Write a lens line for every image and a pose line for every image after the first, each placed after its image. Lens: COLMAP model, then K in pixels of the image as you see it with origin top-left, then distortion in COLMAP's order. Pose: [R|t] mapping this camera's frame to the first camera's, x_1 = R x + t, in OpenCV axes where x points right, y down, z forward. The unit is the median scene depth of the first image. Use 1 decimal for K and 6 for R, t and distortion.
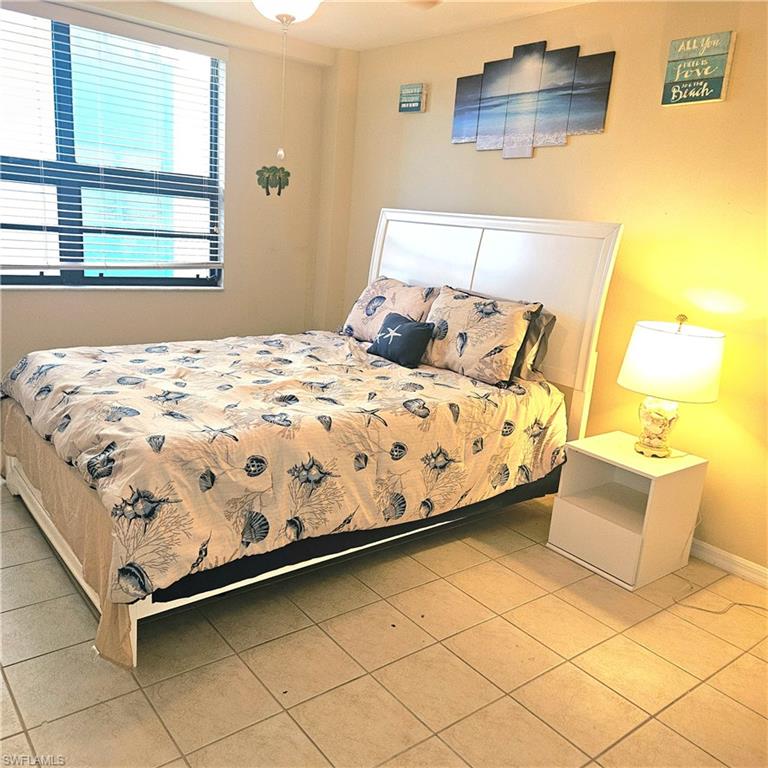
lens RADIAL K [[681.8, 0, 380.2], [0, 681.8, 380.3], [0, 0, 1]] dist [0.077663, -0.054577]
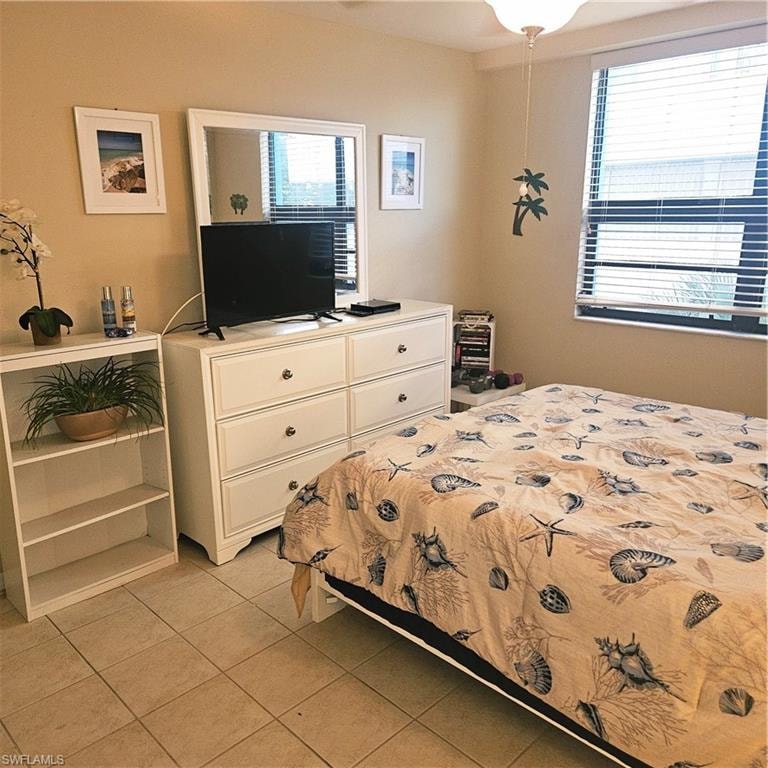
lens RADIAL K [[688.1, 0, 378.7], [0, 688.1, 388.6], [0, 0, 1]] dist [0.085540, -0.069545]
pose [[0.095749, 0.176972, -0.979547, 0.627948], [-0.214788, 0.964559, 0.153269, -0.161643], [0.971956, 0.195719, 0.130367, 0.672404]]
